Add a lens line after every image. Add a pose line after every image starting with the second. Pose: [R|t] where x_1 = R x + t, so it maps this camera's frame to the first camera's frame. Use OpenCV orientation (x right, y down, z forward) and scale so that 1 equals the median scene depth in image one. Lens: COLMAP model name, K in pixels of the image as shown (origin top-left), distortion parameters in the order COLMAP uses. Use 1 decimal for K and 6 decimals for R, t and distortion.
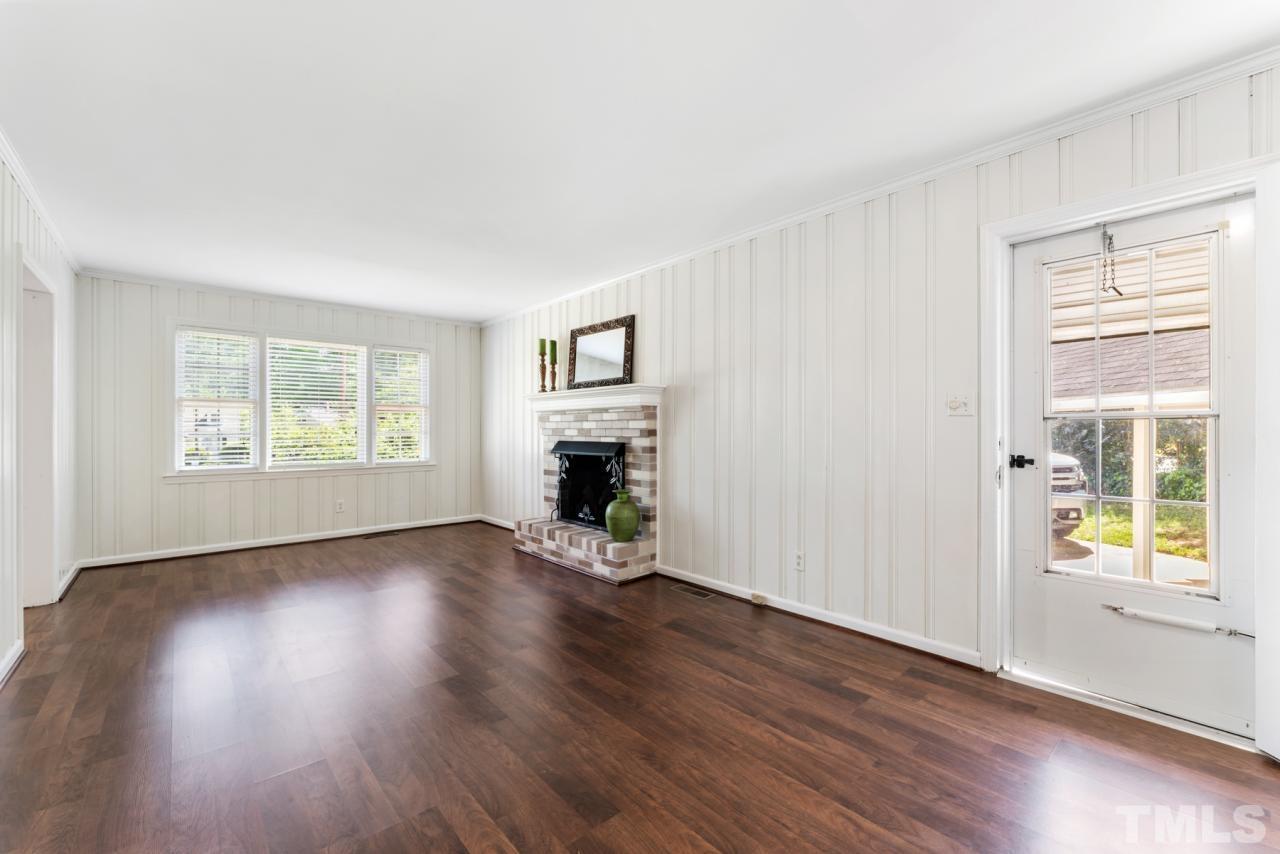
lens RADIAL K [[512.7, 0, 638.6], [0, 512.7, 430.1], [0, 0, 1]] dist [-0.006180, 0.000167]
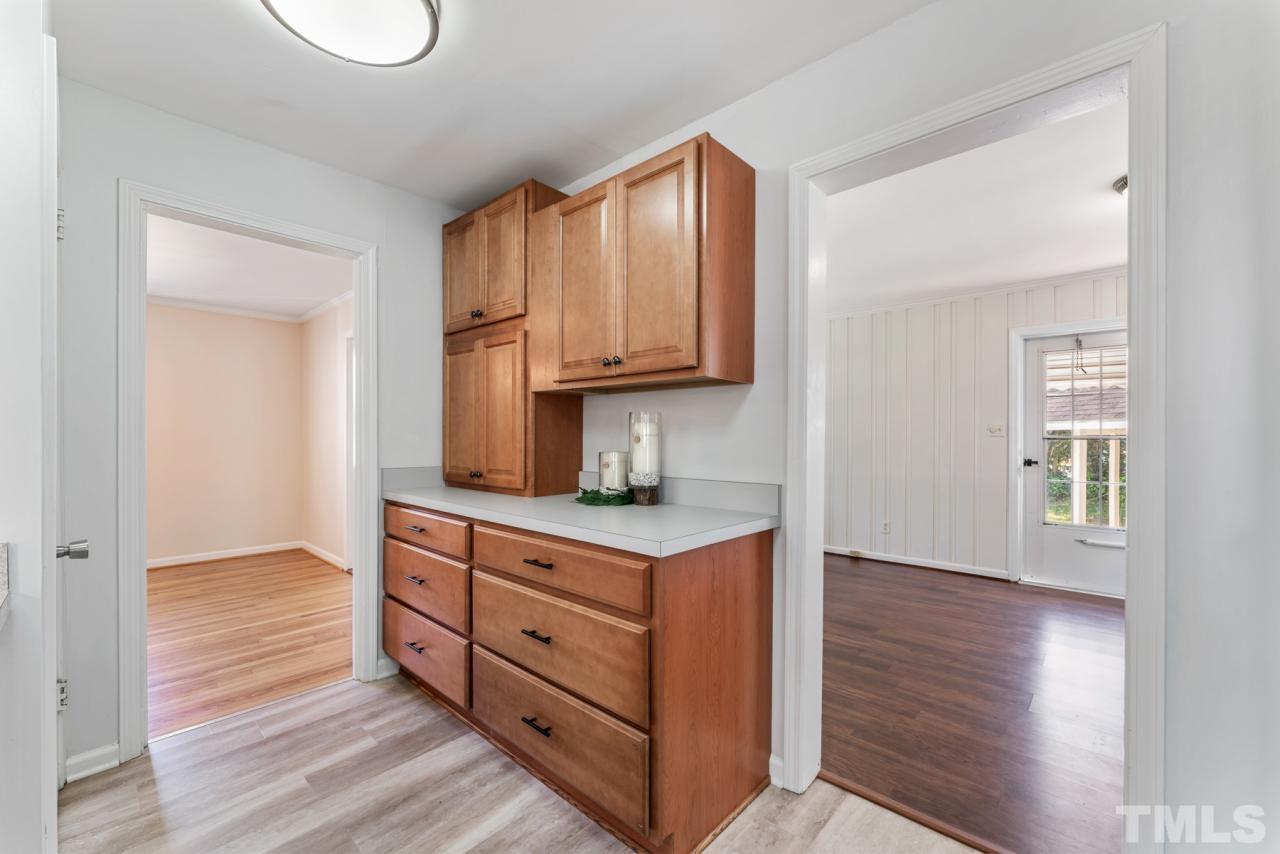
lens RADIAL K [[512.7, 0, 628.9], [0, 512.7, 438.7], [0, 0, 1]] dist [-0.006180, 0.000167]
pose [[0.995180, 0.004590, 0.097956, -0.453019], [-0.004543, 0.999989, -0.000698, -0.007853], [-0.097958, 0.000249, 0.995190, -0.350366]]
